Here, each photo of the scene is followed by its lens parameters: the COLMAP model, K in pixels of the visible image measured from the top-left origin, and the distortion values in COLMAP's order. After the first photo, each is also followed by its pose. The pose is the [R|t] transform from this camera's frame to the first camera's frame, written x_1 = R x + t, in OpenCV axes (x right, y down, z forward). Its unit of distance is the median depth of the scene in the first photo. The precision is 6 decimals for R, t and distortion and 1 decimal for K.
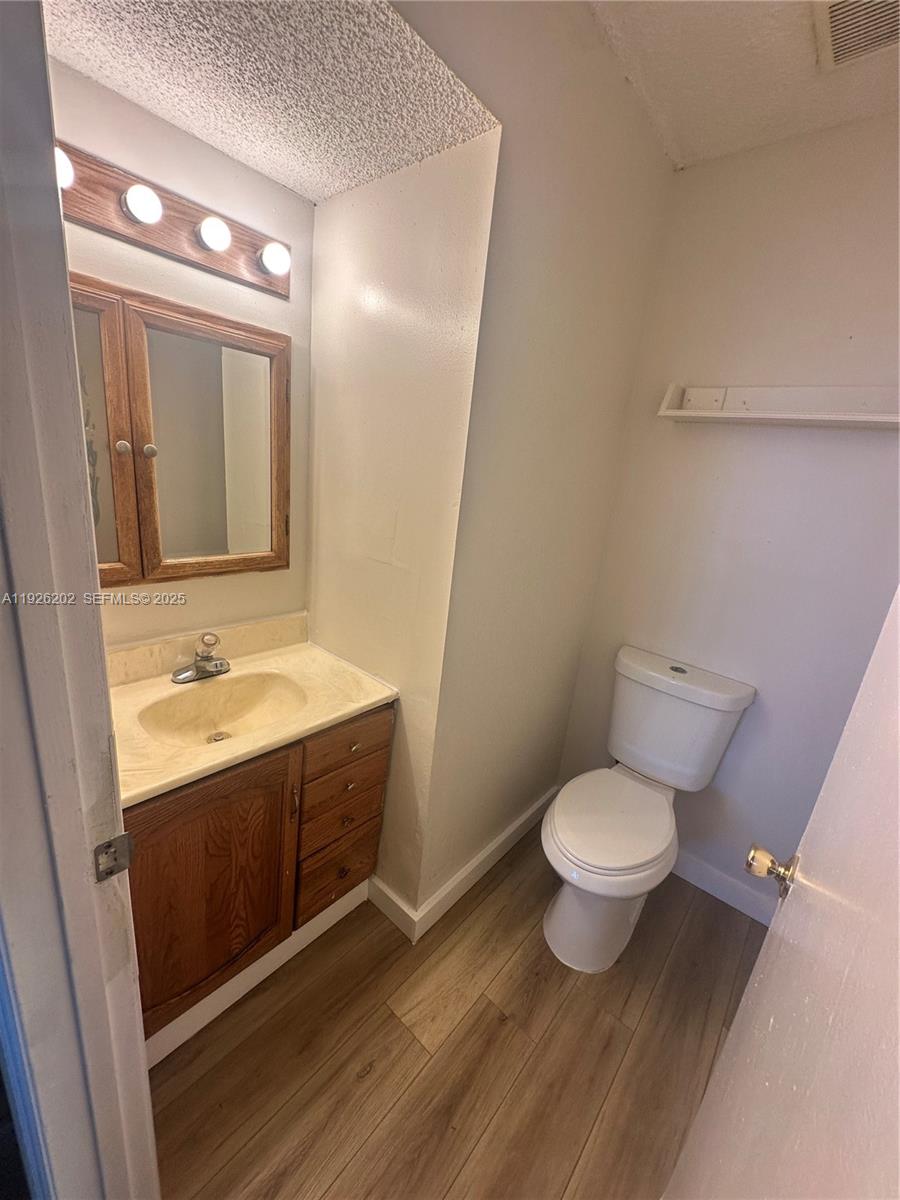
lens RADIAL K [[473.2, 0, 451.6], [0, 473.2, 599.1], [0, 0, 1]] dist [-0.000182, 0.000108]
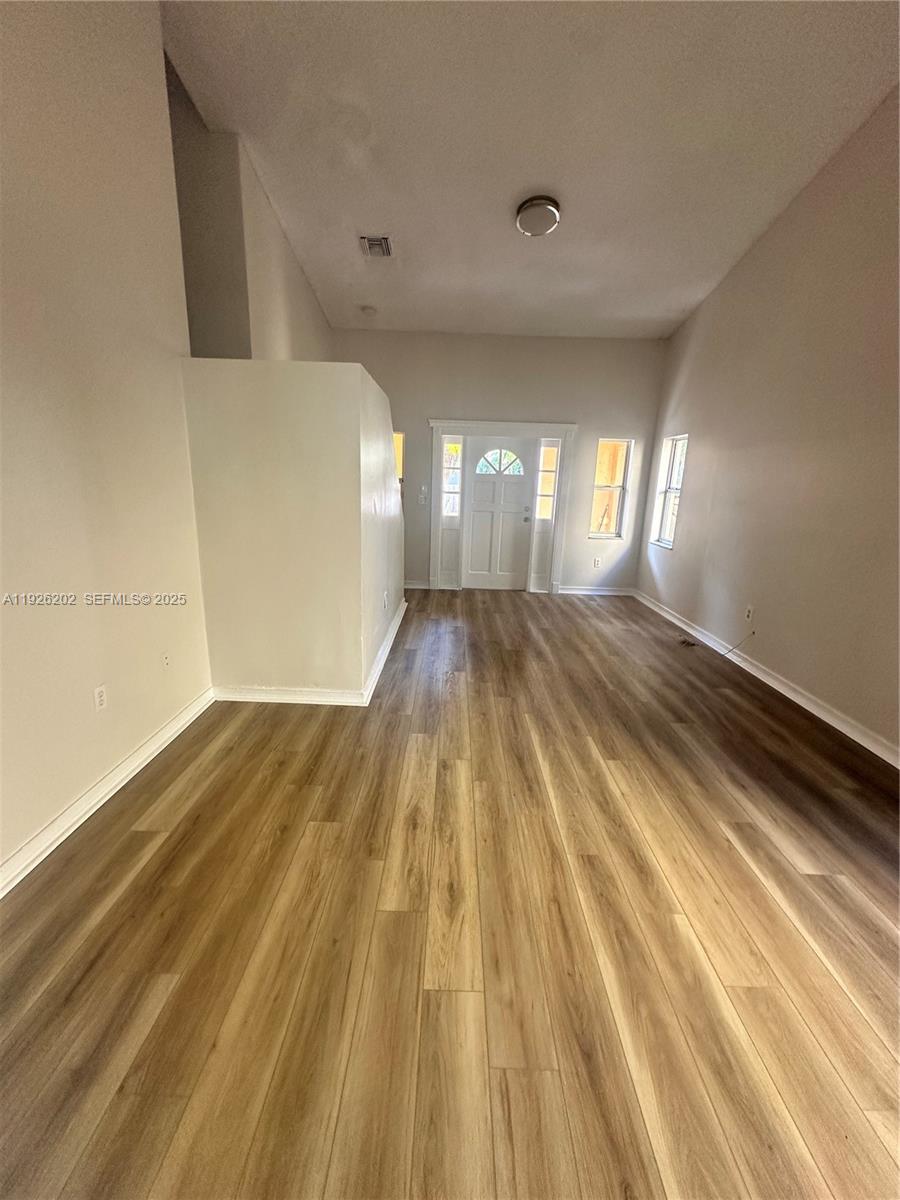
lens RADIAL K [[473.2, 0, 448.2], [0, 473.2, 598.6], [0, 0, 1]] dist [-0.000182, 0.000108]
pose [[-0.758588, 0.042356, -0.650193, 0.930606], [-0.269979, 0.887760, 0.372819, -0.215086], [0.593006, 0.458354, -0.662008, 1.049223]]
